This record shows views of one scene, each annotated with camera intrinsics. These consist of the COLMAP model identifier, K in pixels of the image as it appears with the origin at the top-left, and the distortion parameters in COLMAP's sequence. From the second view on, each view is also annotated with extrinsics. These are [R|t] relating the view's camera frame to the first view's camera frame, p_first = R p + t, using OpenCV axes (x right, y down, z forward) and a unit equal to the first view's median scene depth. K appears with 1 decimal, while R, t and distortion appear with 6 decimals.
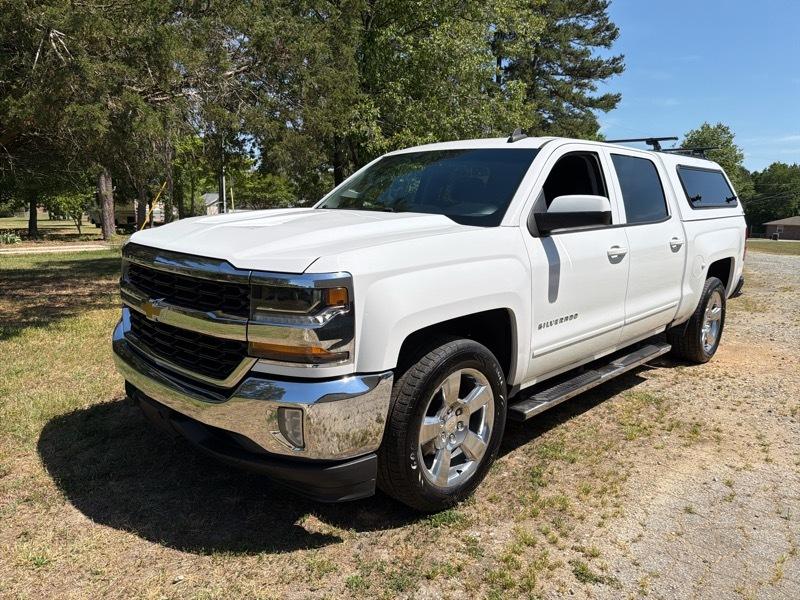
lens RADIAL K [[566.8, 0, 397.3], [0, 566.8, 307.2], [0, 0, 1]] dist [0.033821, -0.043572]
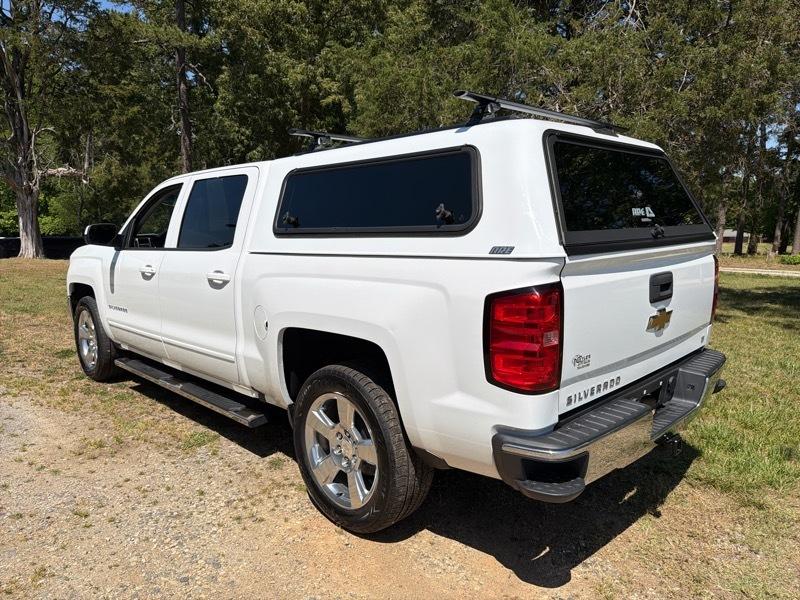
lens RADIAL K [[566.8, 0, 405.9], [0, 566.8, 307.3], [0, 0, 1]] dist [0.033821, -0.043572]
pose [[0.001634, 0.135567, -0.990767, 1.675182], [-0.175054, 0.975508, 0.133190, -0.293735], [0.984557, 0.173220, 0.025326, 1.629764]]
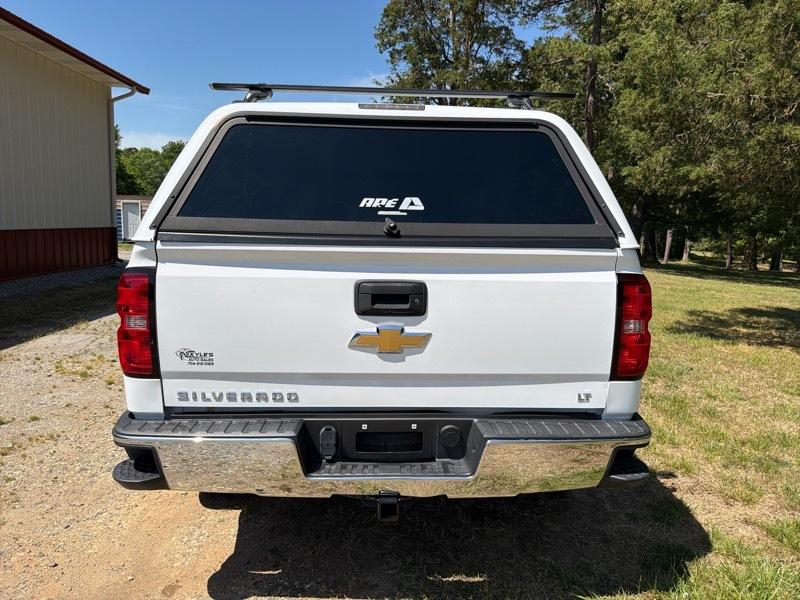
lens RADIAL K [[566.8, 0, 404.0], [0, 566.8, 298.4], [0, 0, 1]] dist [0.033821, -0.043572]
pose [[-0.679098, 0.060013, -0.731590, 1.332045], [-0.168675, 0.957225, 0.235094, -0.421656], [0.714405, 0.283052, -0.639927, 2.380986]]
